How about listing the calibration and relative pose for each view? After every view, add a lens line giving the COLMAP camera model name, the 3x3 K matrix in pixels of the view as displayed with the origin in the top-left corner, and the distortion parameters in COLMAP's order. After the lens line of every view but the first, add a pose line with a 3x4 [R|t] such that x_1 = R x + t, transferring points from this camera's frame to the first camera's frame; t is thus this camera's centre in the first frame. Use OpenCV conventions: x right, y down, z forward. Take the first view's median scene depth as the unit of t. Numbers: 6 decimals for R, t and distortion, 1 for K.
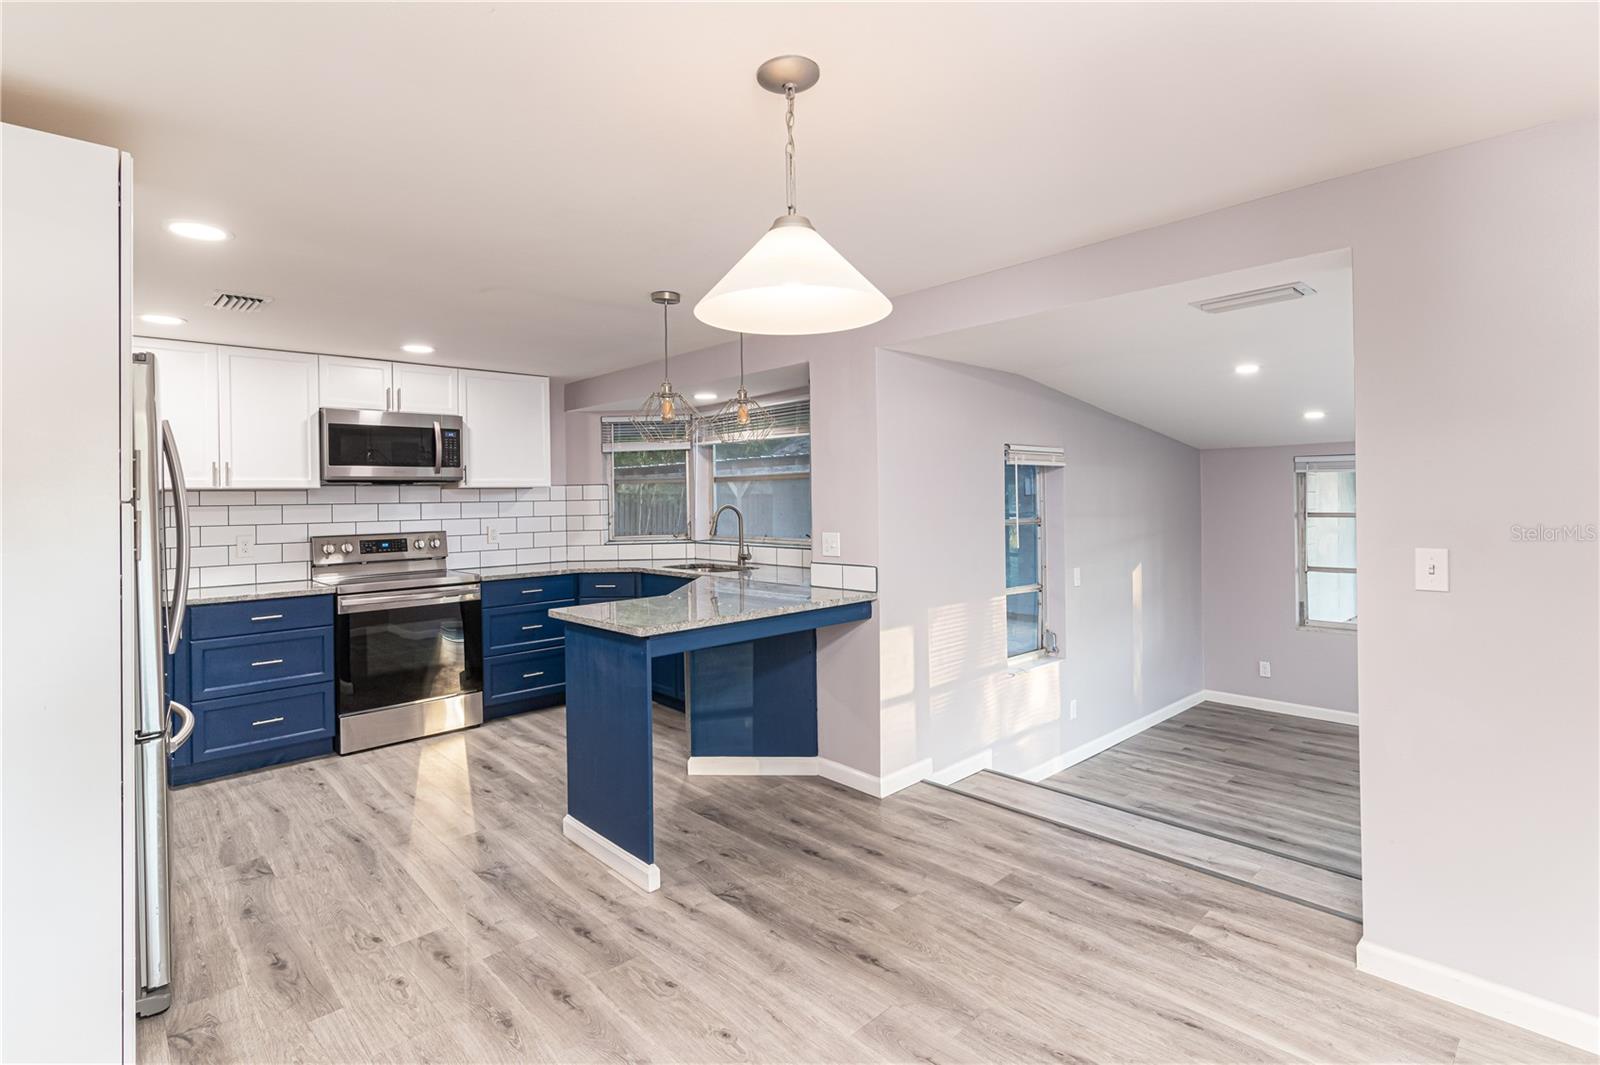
lens RADIAL K [[767.3, 0, 803.3], [0, 767.3, 502.9], [0, 0, 1]] dist [0.003282, 0.001071]
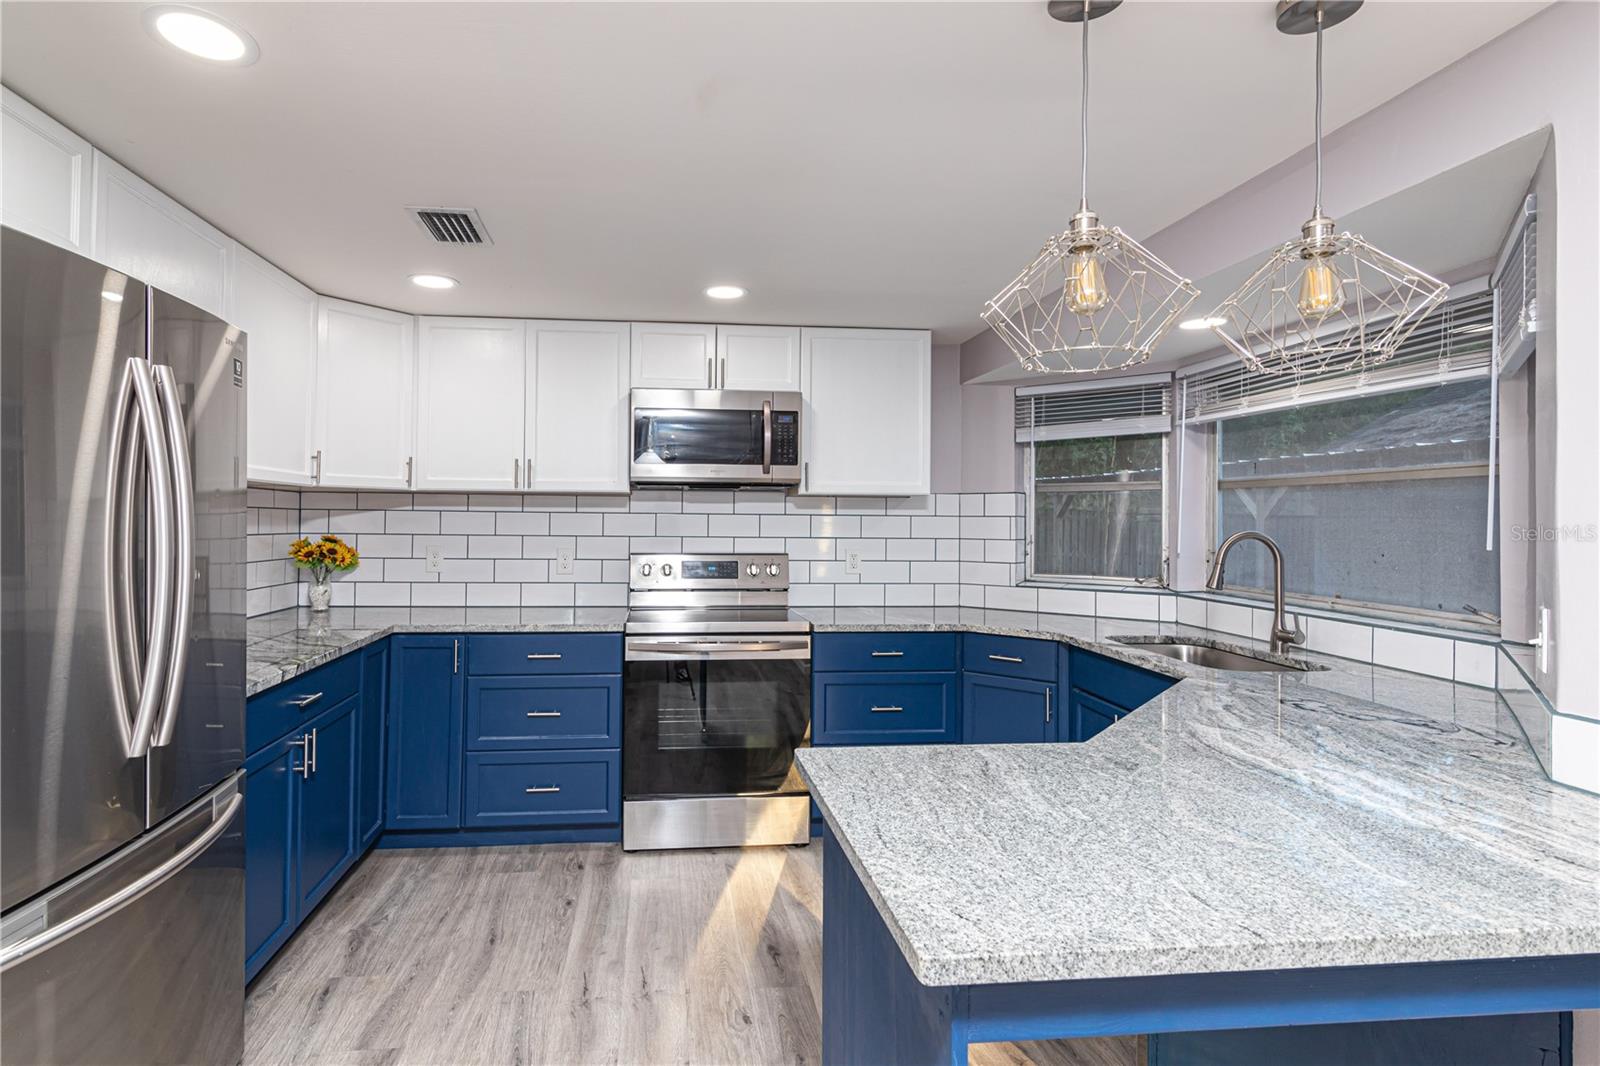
lens RADIAL K [[785.3, 0, 728.4], [0, 785.3, 506.5], [0, 0, 1]] dist [0.003472, 0.000065]
pose [[0.784828, 0.014198, -0.619551, -0.049921], [-0.025432, 0.999633, -0.009308, 0.000051], [0.619191, 0.023061, 0.784901, 0.402950]]
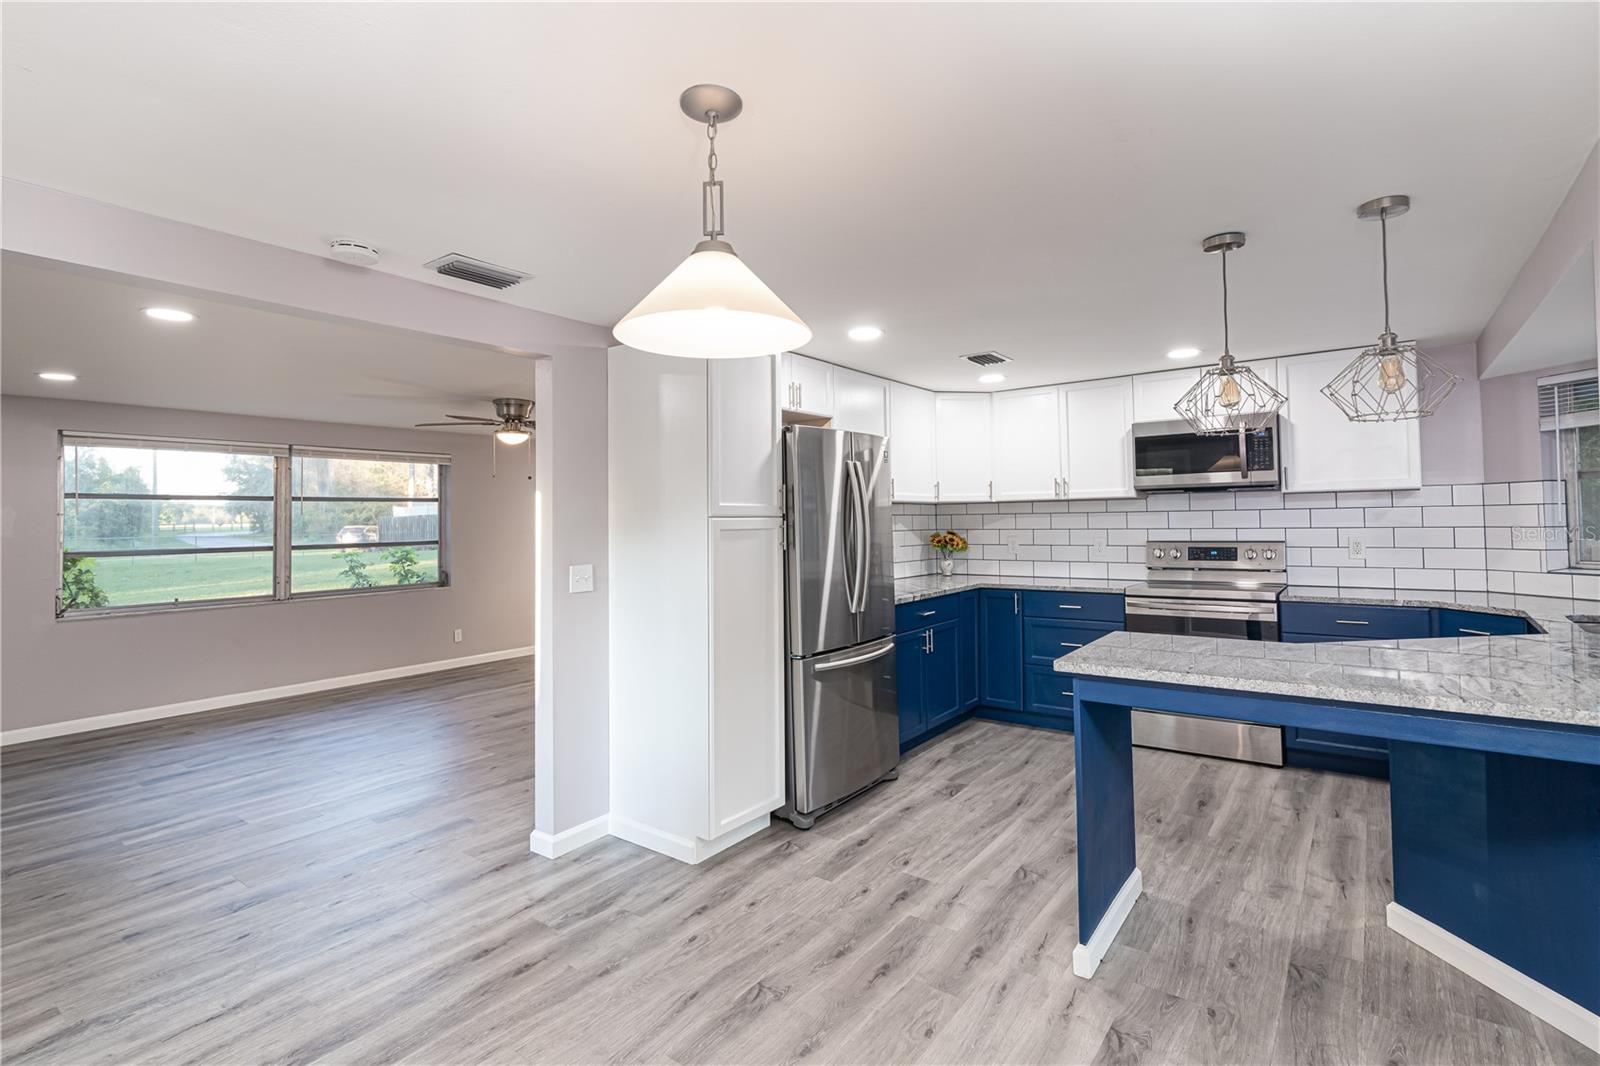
lens RADIAL K [[767.3, 0, 803.3], [0, 767.3, 503.4], [0, 0, 1]] dist [0.003282, 0.001071]
pose [[0.173072, -0.006874, -0.984885, 0.336718], [0.008614, 0.999948, -0.005465, -0.007460], [0.984872, -0.007538, 0.173122, 0.319161]]
